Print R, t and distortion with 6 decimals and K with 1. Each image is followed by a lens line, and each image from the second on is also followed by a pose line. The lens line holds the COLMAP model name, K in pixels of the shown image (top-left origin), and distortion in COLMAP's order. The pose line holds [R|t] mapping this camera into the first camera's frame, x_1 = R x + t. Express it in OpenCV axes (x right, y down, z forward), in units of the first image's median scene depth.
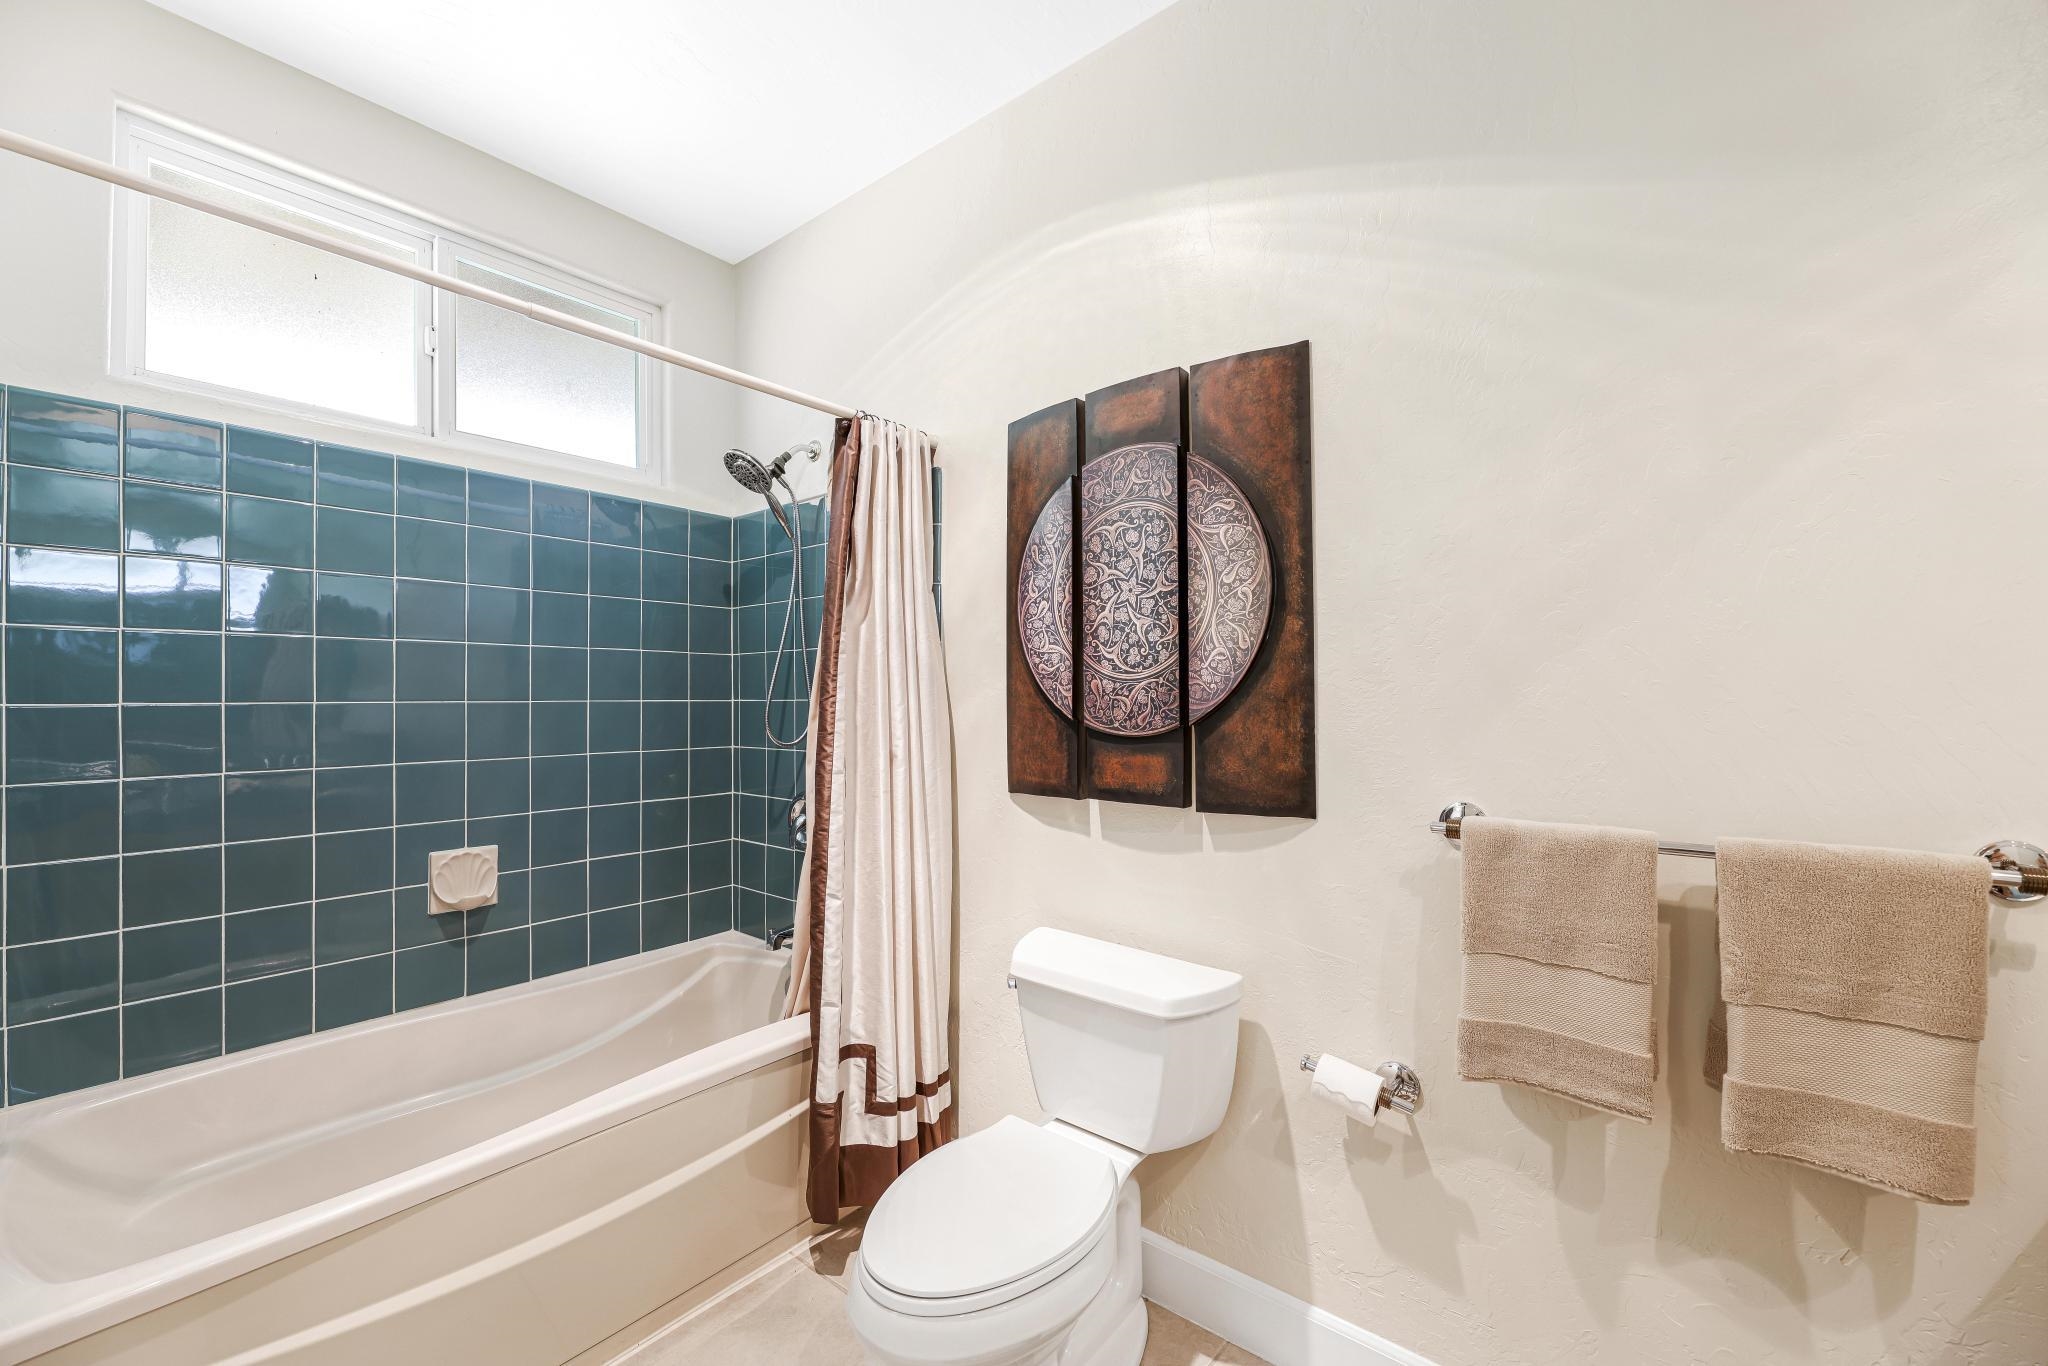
lens RADIAL K [[840.2, 0, 1011.8], [0, 840.2, 693.4], [0, 0, 1]] dist [0.001116, -0.000324]
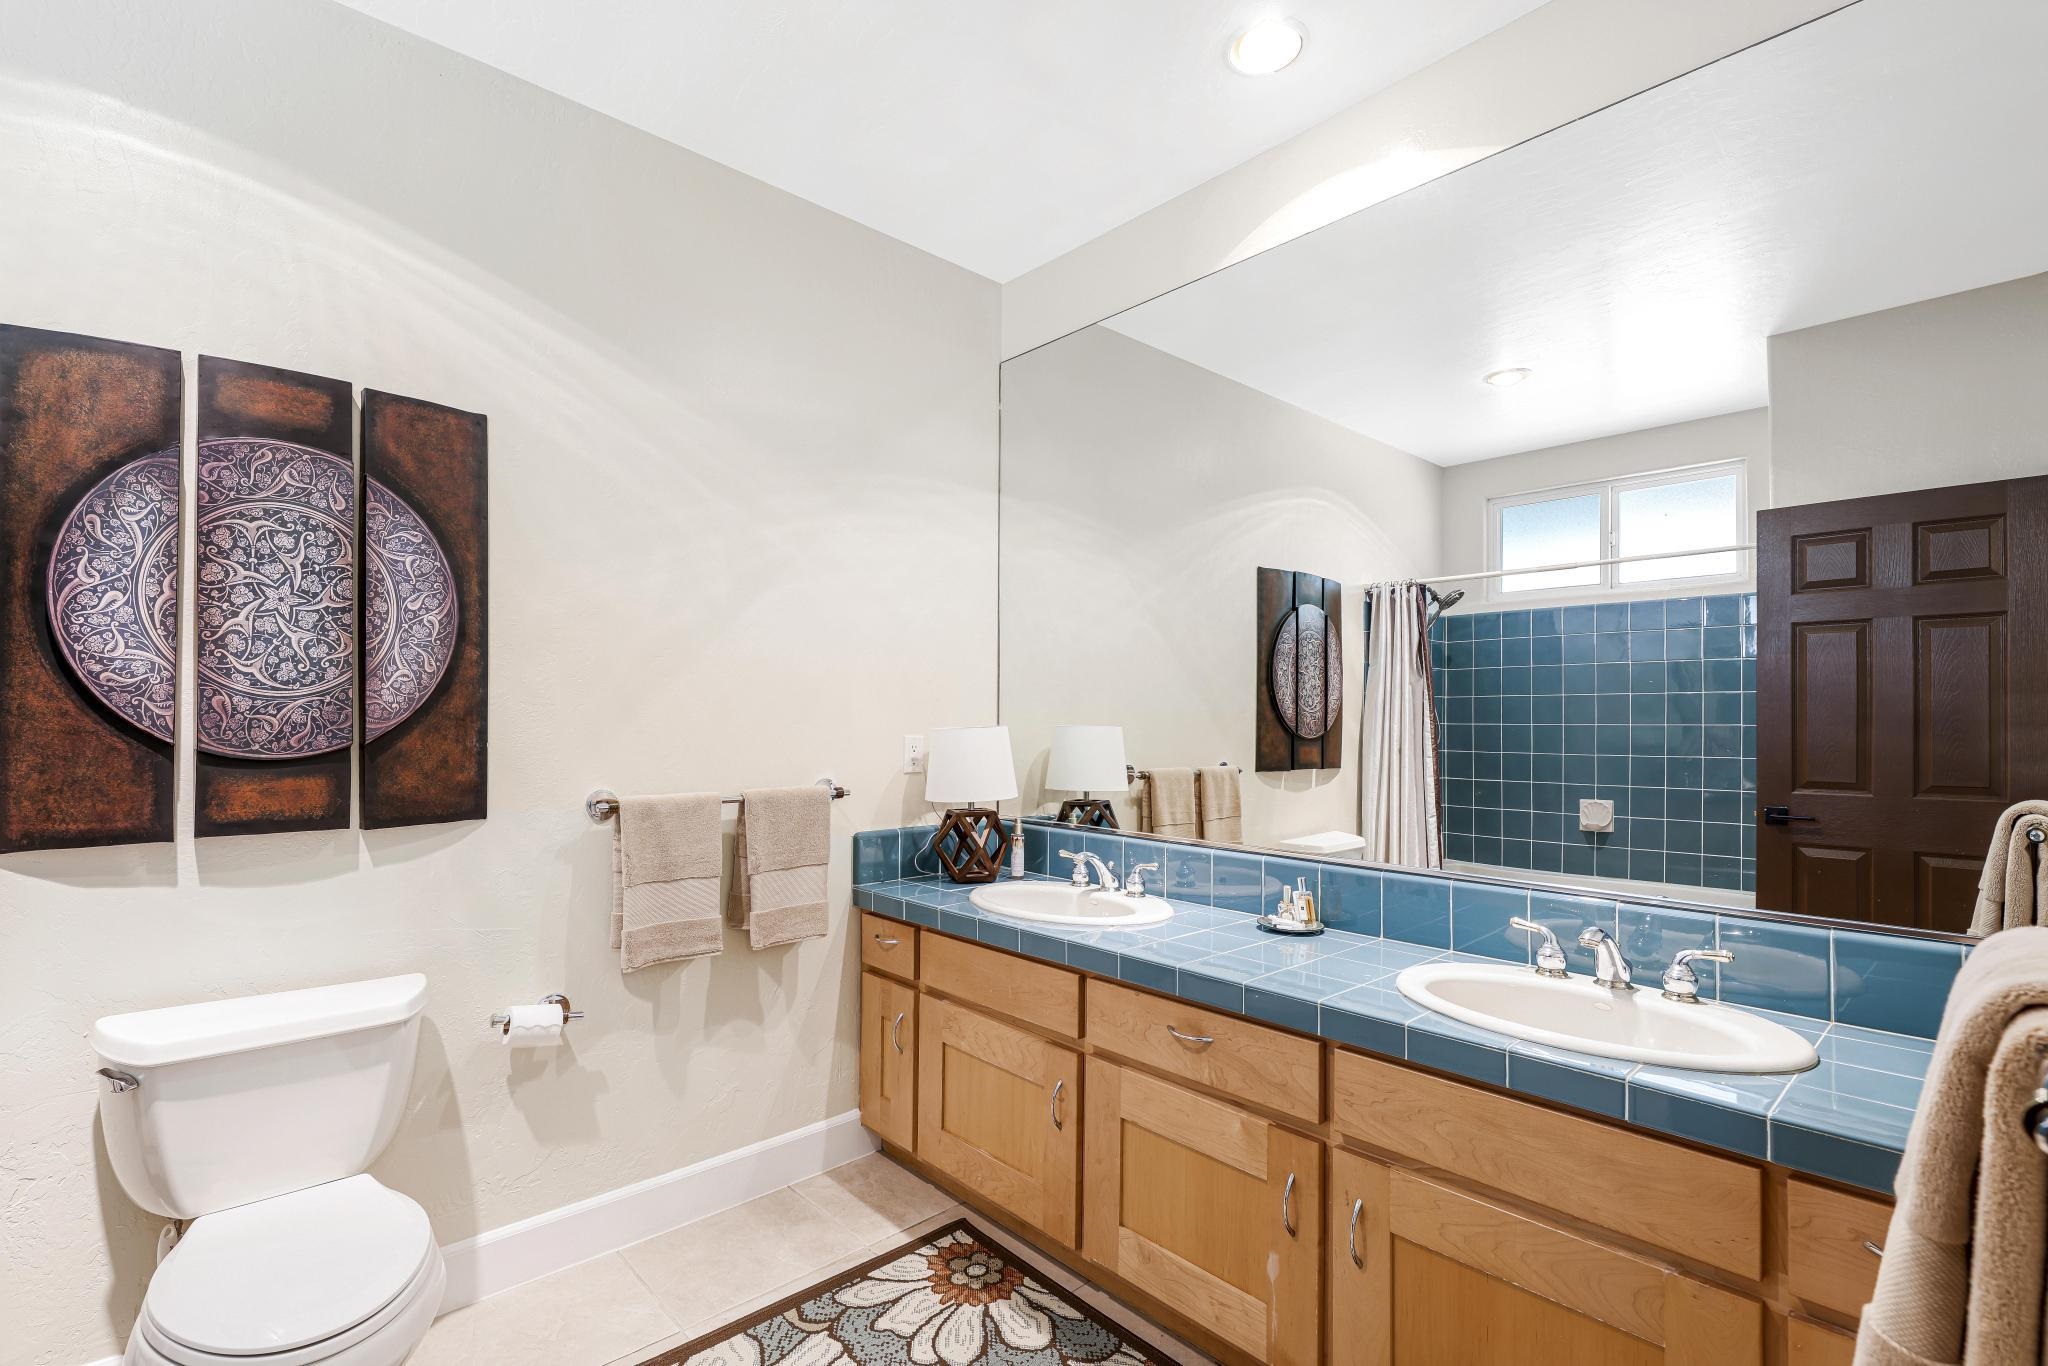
lens RADIAL K [[840.2, 0, 1011.8], [0, 840.2, 693.4], [0, 0, 1]] dist [0.001116, -0.000324]
pose [[0.164530, 0.026882, 0.986006, -0.636135], [-0.006437, 0.999637, -0.026180, -0.001560], [-0.986351, -0.002040, 0.164643, 0.066617]]
